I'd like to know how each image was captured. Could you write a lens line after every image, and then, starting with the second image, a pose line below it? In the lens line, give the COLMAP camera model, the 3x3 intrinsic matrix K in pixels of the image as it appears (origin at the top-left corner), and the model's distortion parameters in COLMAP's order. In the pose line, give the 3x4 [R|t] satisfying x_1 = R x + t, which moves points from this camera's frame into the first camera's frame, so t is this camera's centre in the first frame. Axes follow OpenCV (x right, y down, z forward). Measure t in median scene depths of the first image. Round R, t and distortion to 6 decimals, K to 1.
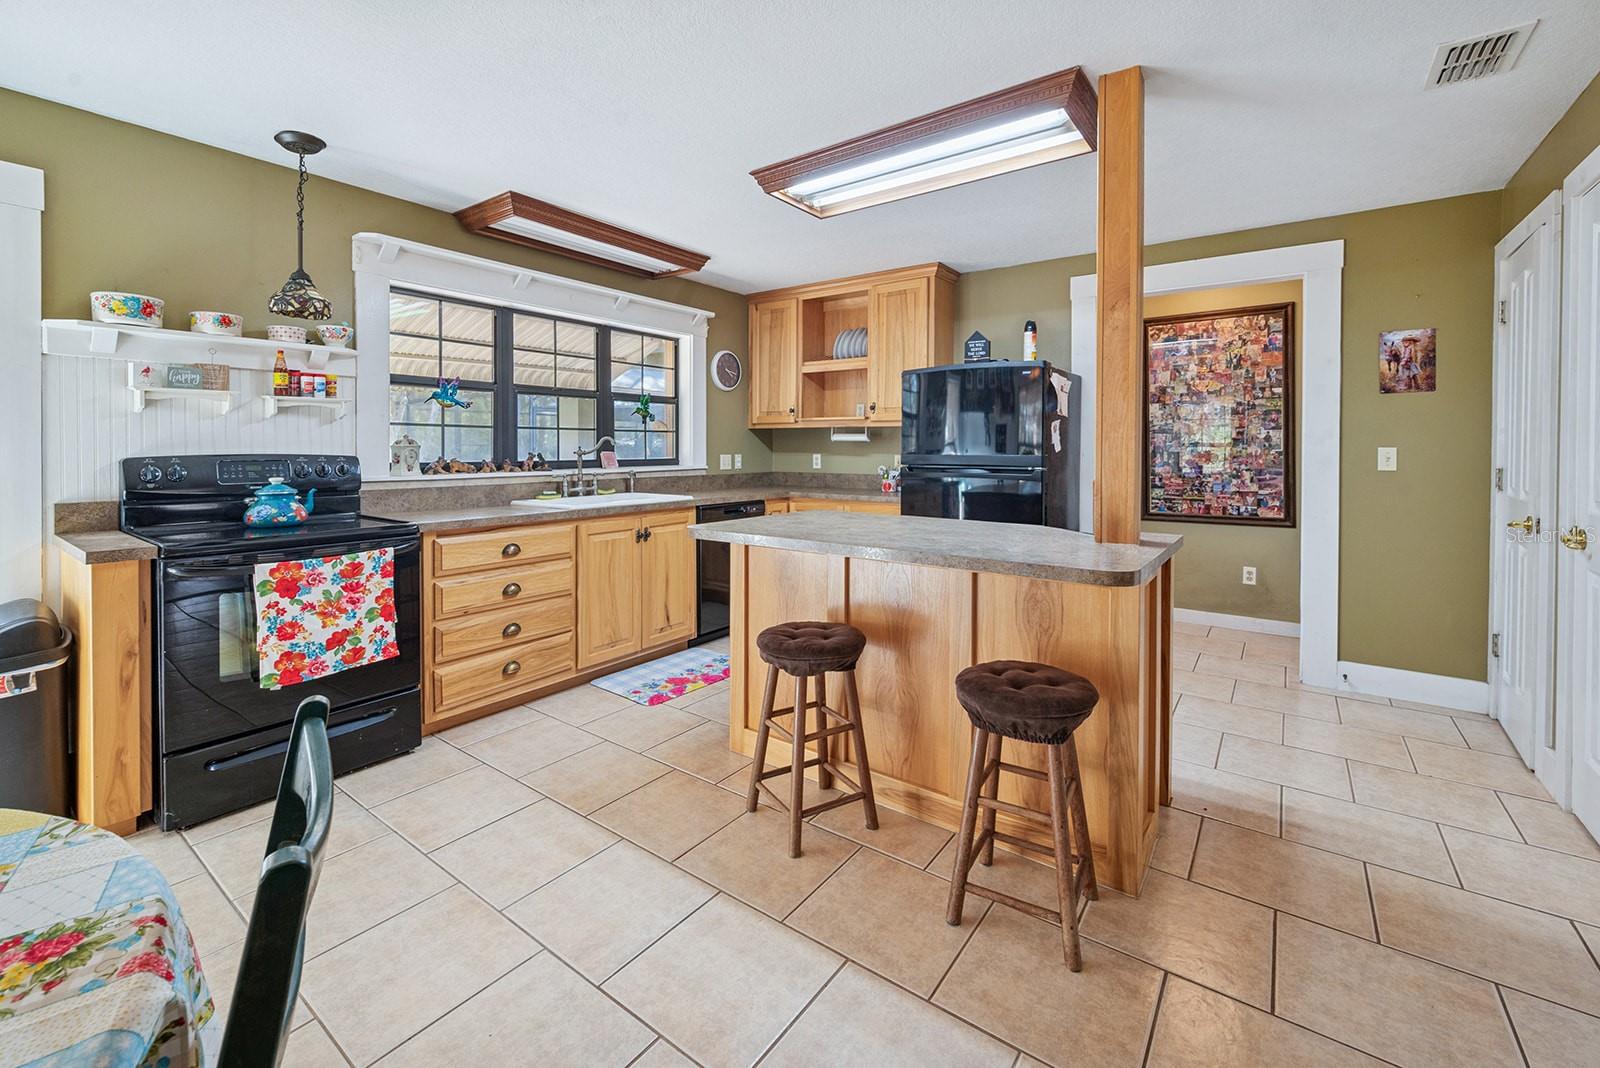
lens RADIAL K [[667.8, 0, 789.1], [0, 667.8, 454.5], [0, 0, 1]] dist [-0.000229, -0.000086]
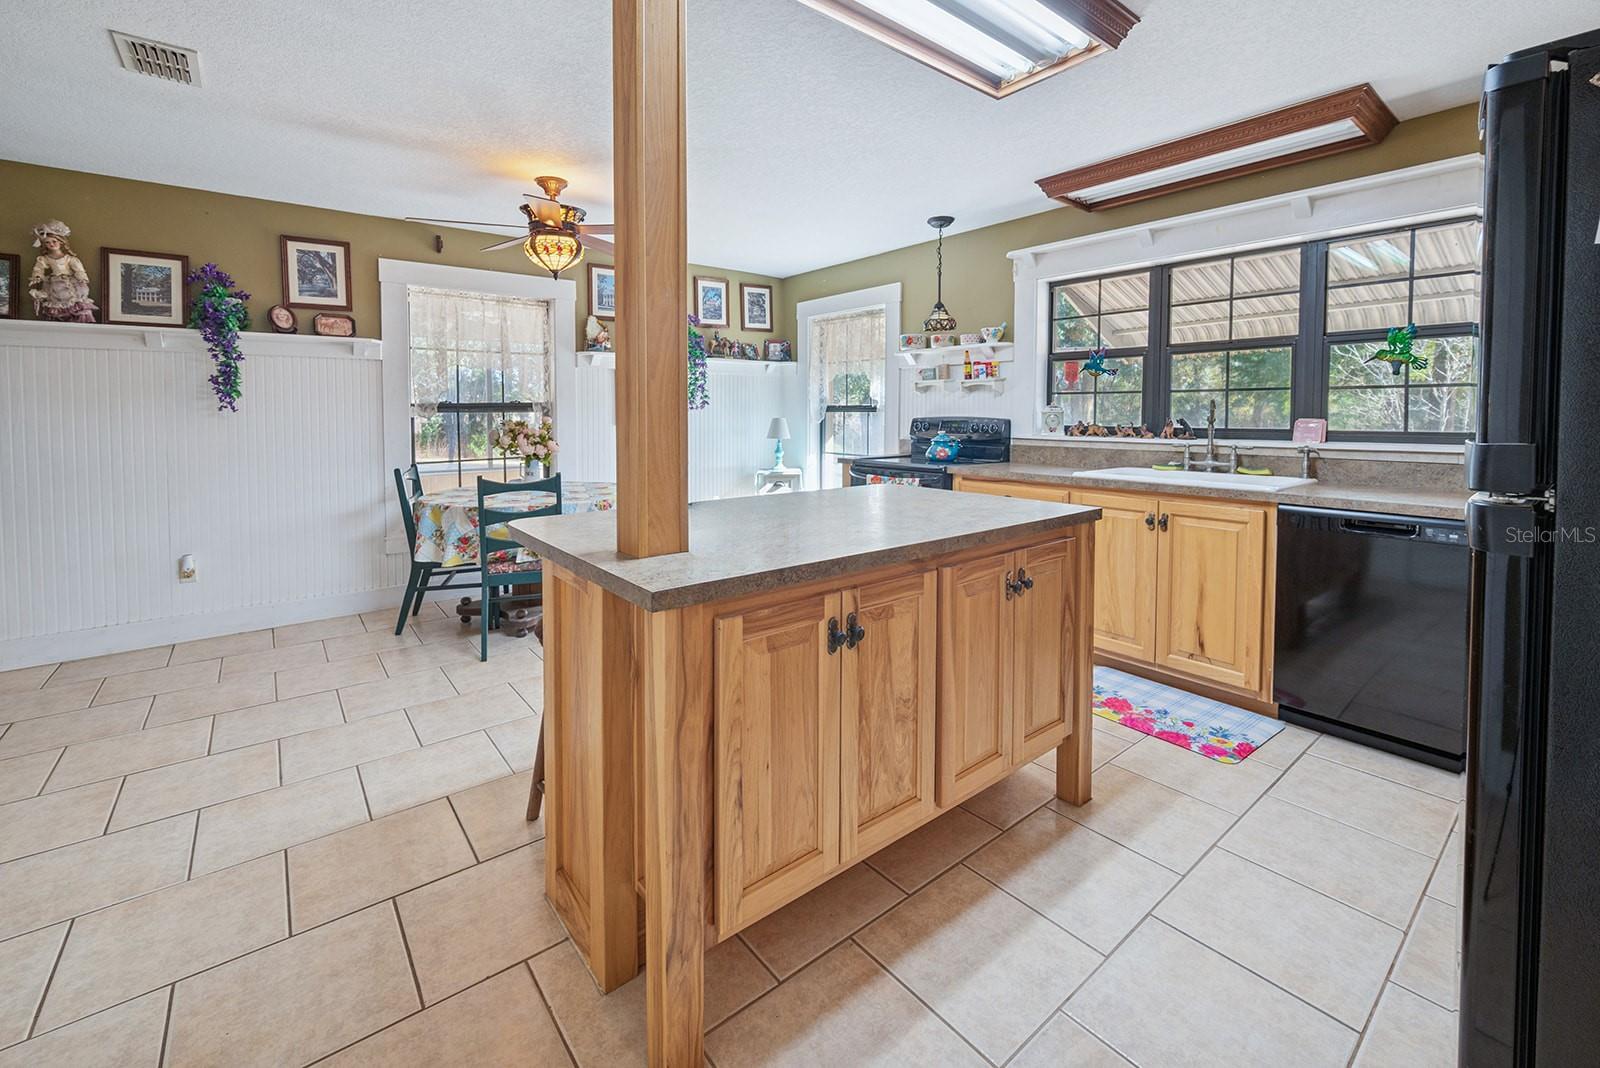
lens RADIAL K [[671.4, 0, 796.8], [0, 671.4, 433.4], [0, 0, 1]] dist [0.001430, -0.000066]
pose [[-0.249007, 0.029994, -0.968037, 0.743749], [-0.010829, 0.999372, 0.033751, -0.009306], [0.968441, 0.018887, -0.248525, 0.865076]]
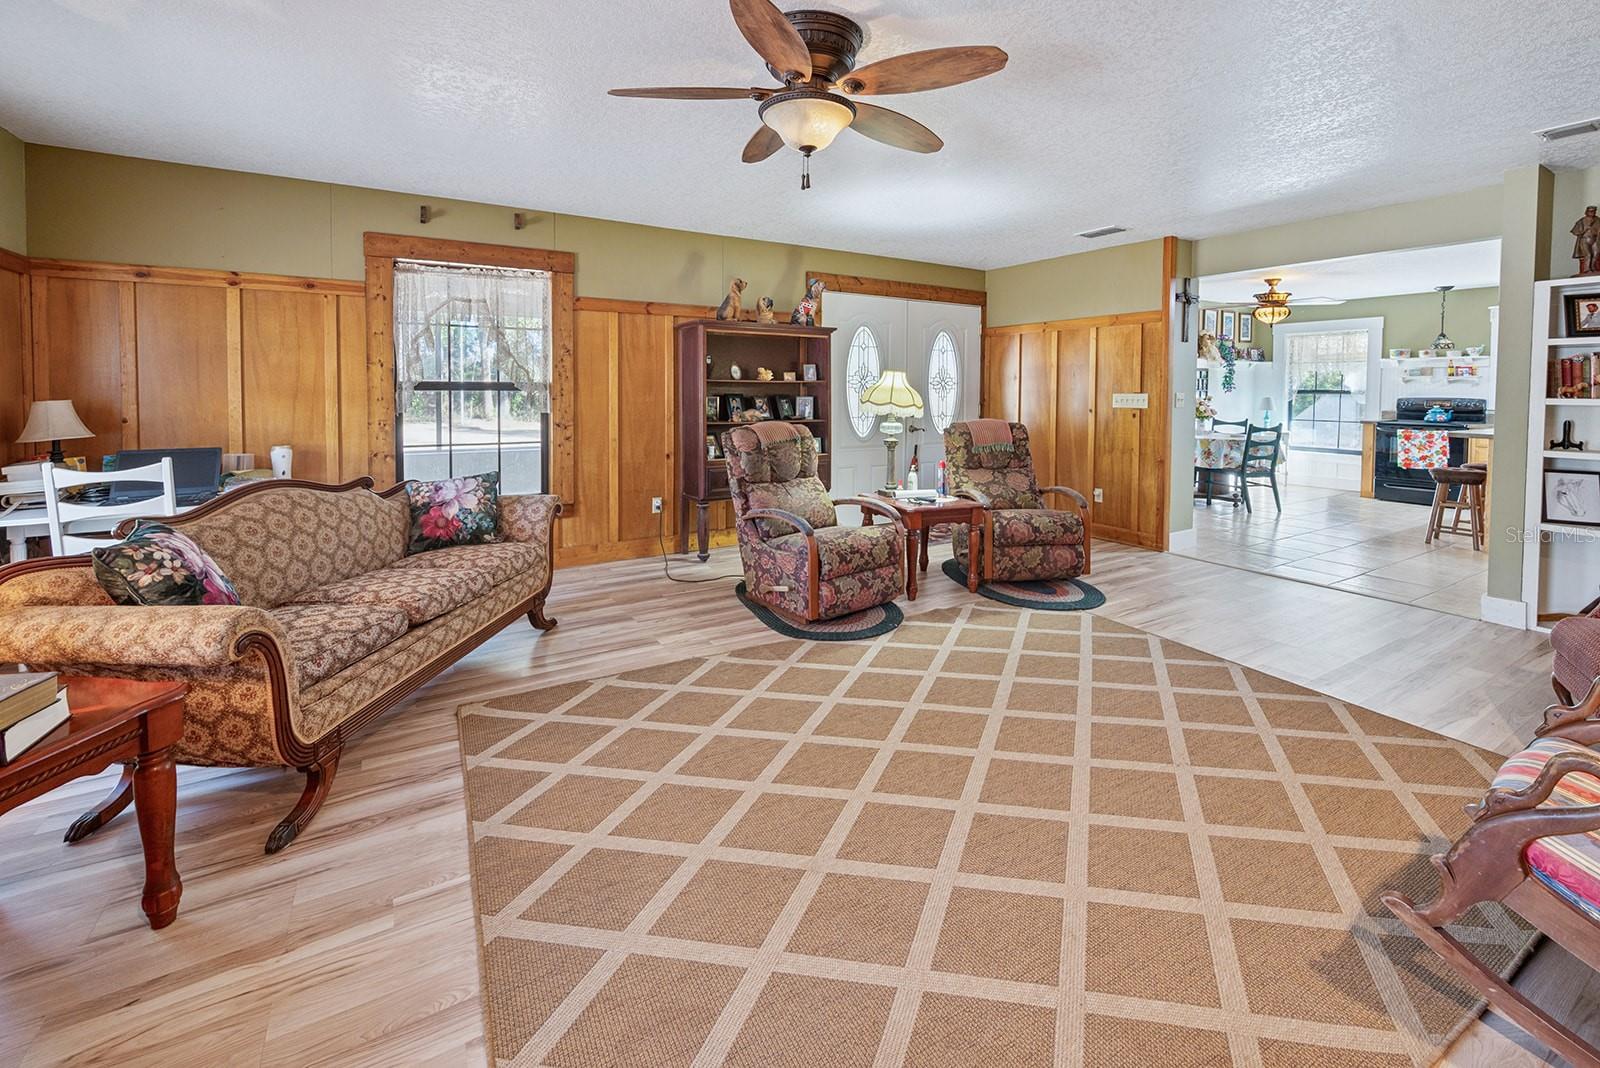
lens RADIAL K [[669.3, 0, 808.5], [0, 669.3, 405.4], [0, 0, 1]] dist [-0.001384, -0.000200]
pose [[-0.377183, 0.018206, -0.925960, 2.371161], [-0.017882, 0.999477, 0.026936, 0.003358], [0.925966, 0.026718, -0.376660, -0.341871]]
